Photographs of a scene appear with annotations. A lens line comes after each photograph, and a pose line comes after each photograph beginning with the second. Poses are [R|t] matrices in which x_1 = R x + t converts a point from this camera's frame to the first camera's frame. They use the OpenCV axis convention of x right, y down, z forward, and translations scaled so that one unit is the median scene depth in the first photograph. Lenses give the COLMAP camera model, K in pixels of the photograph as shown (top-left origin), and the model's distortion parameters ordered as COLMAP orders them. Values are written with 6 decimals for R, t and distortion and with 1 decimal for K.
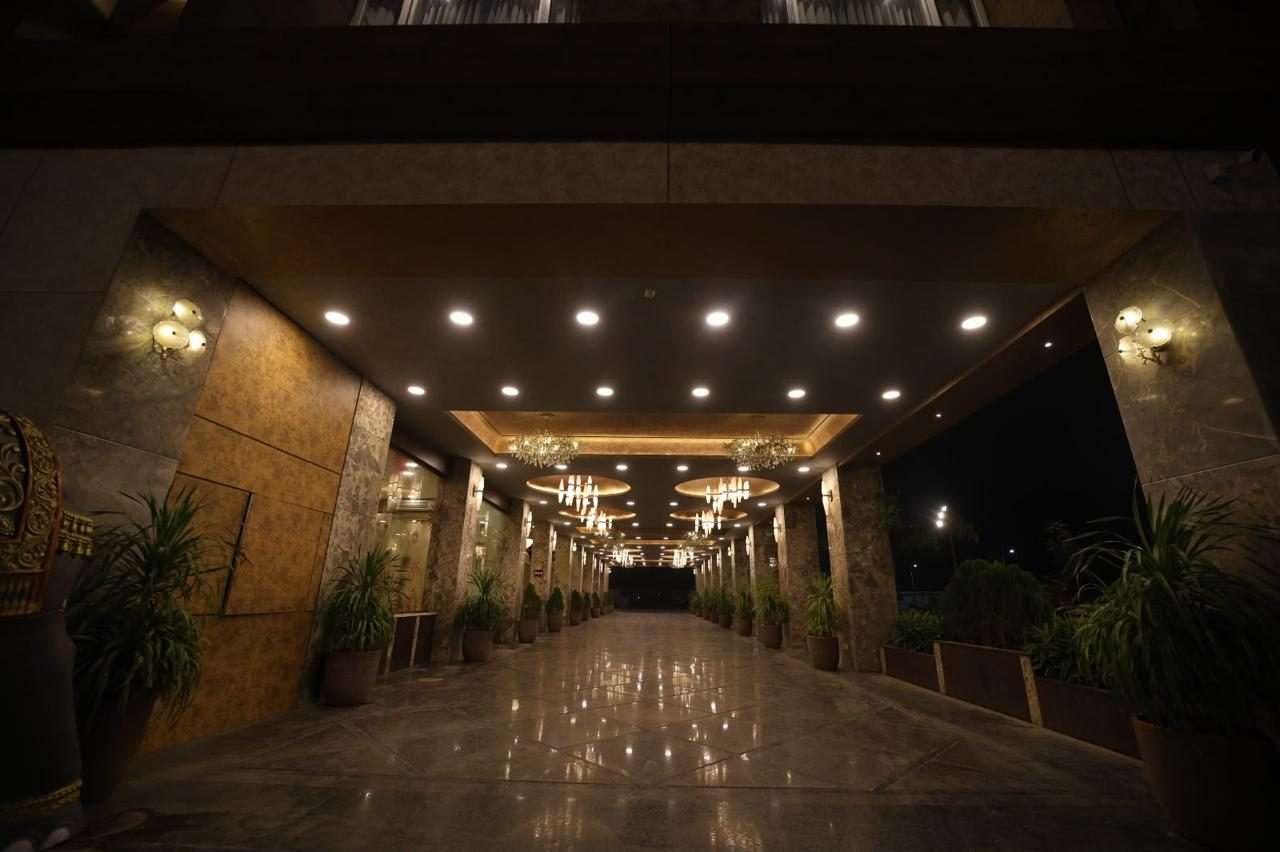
lens RADIAL K [[523.5, 0, 640.0], [0, 523.5, 426.0], [0, 0, 1]] dist [-0.028711, 0.000150]
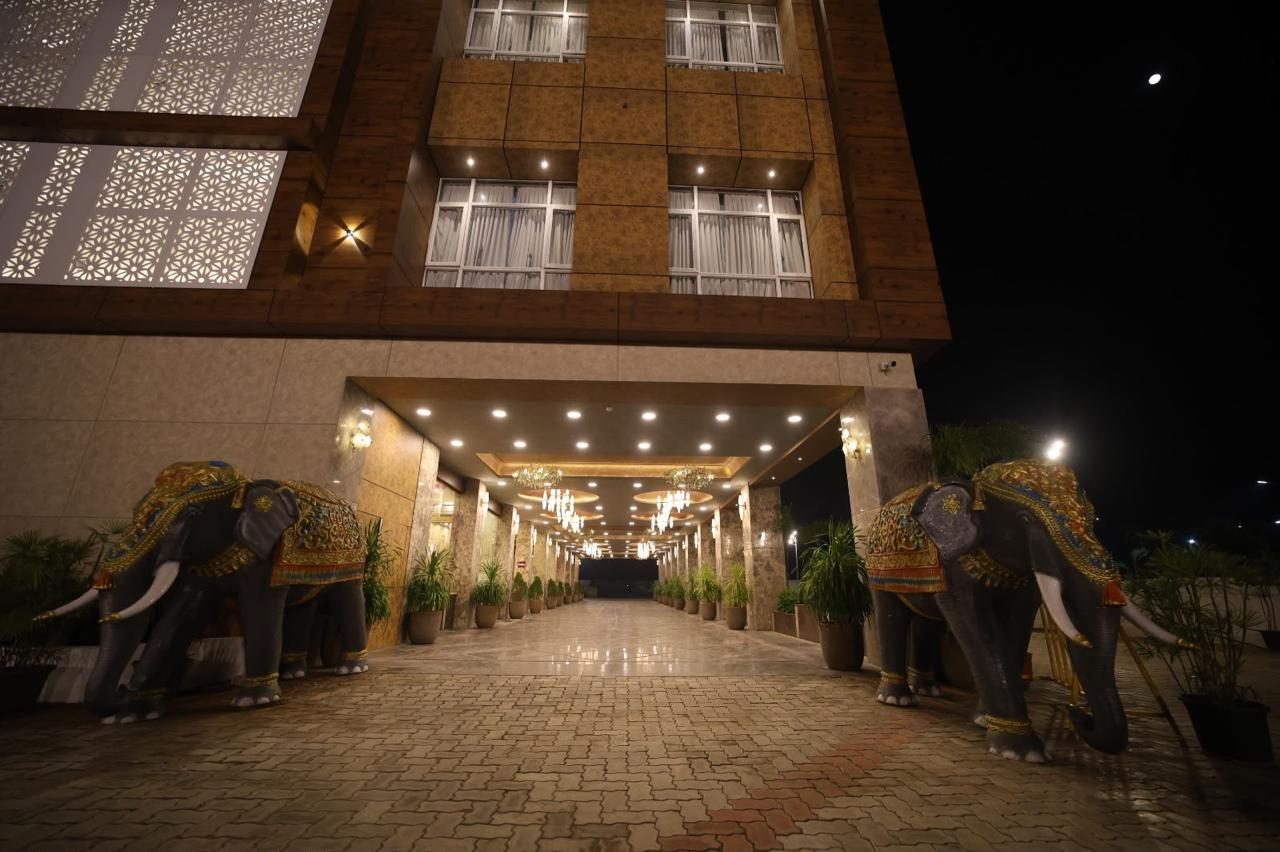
lens RADIAL K [[523.5, 0, 640.0], [0, 523.5, 426.0], [0, 0, 1]] dist [-0.028711, 0.000150]
pose [[0.998290, 0.006095, 0.058145, 0.006343], [-0.006928, 0.999876, 0.014126, -0.073936], [-0.058051, -0.014505, 0.998208, -0.279312]]
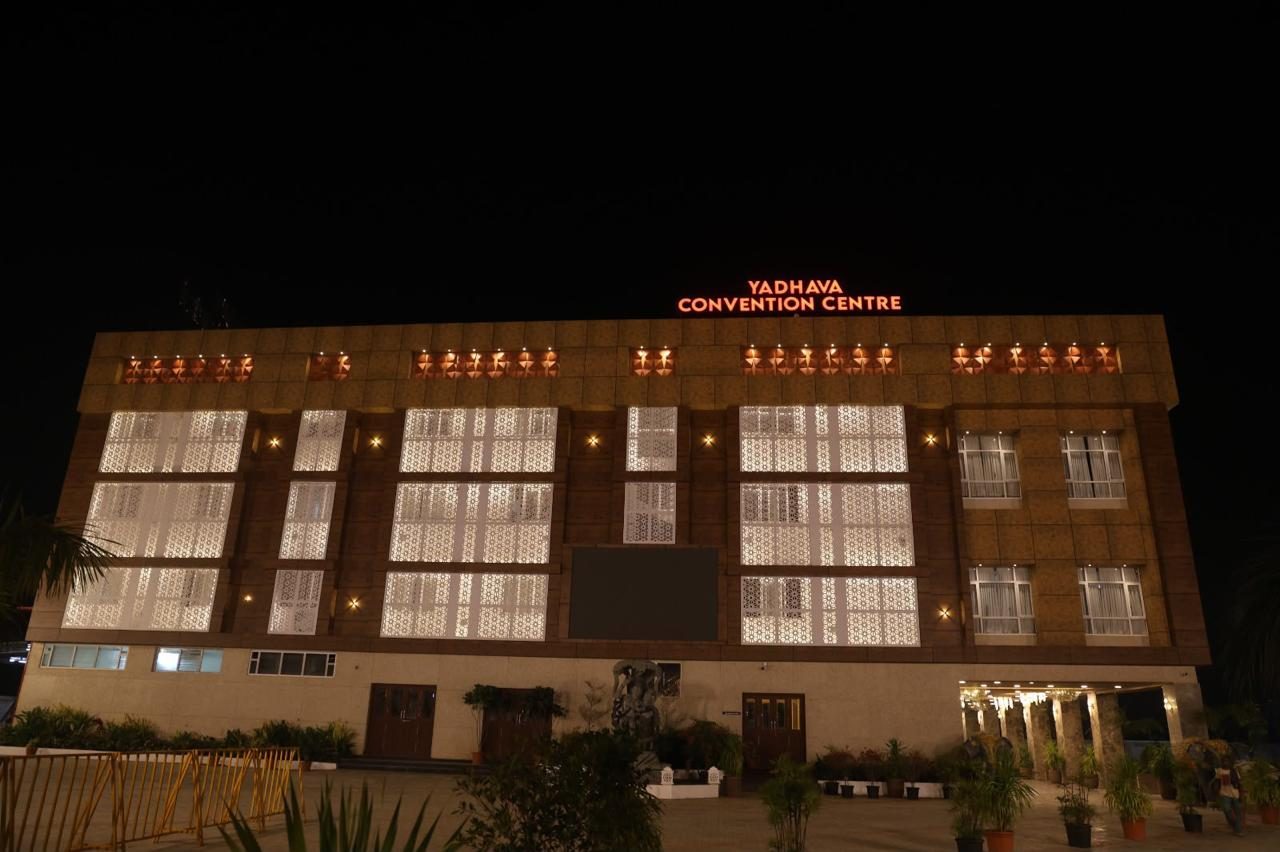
lens RADIAL K [[903.5, 0, 640.0], [0, 903.5, 426.0], [0, 0, 1]] dist [-0.103572, 0.085712]
pose [[0.996272, -0.014925, -0.084967, -0.864500], [0.013087, 0.999669, -0.022158, -0.719785], [0.085270, 0.020963, 0.996137, -2.066069]]
